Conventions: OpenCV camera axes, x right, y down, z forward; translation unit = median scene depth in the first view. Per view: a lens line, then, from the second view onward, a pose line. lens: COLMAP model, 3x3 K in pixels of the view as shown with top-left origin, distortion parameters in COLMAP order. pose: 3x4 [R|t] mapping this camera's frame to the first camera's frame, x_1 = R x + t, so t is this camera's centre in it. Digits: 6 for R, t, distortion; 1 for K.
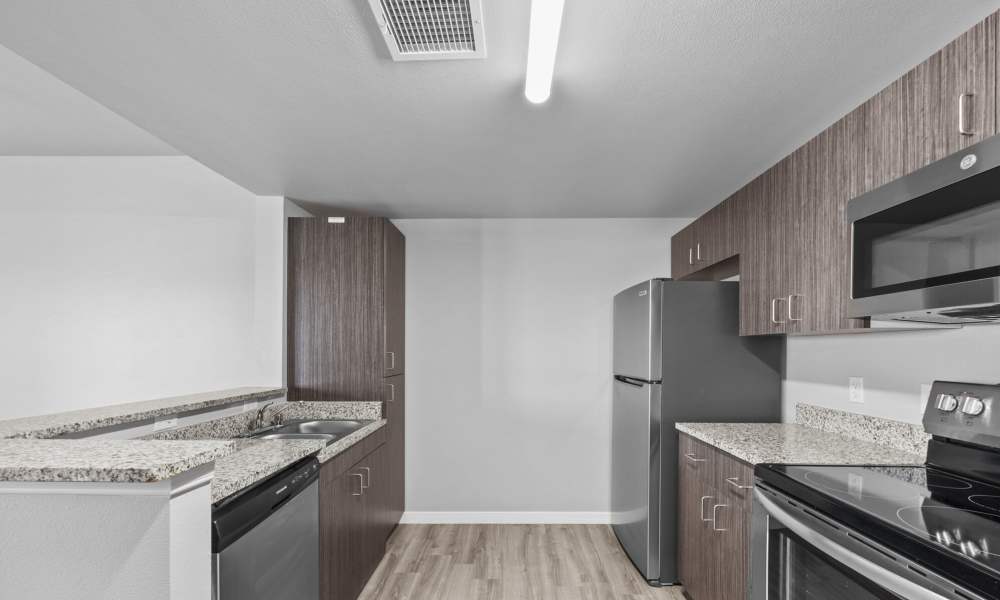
lens RADIAL K [[402.8, 0, 502.1], [0, 402.8, 307.4], [0, 0, 1]] dist [-0.000373, -0.000036]
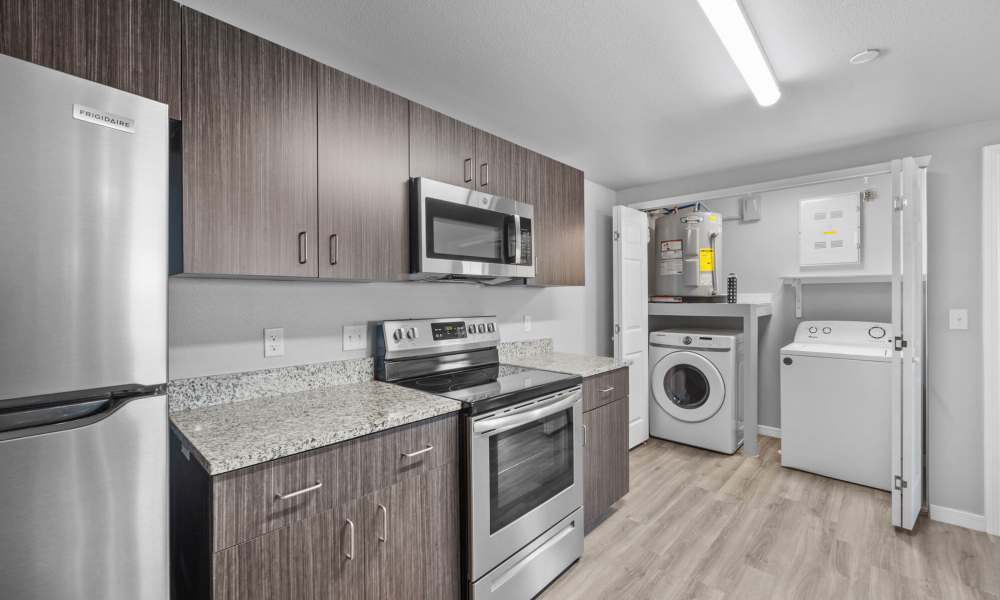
lens RADIAL K [[402.8, 0, 502.1], [0, 402.8, 307.4], [0, 0, 1]] dist [-0.000373, -0.000036]
pose [[-0.749062, -0.008691, 0.662443, -0.103516], [-0.064825, 0.996077, -0.060234, 0.152922], [-0.659321, -0.088062, -0.746687, 1.384800]]
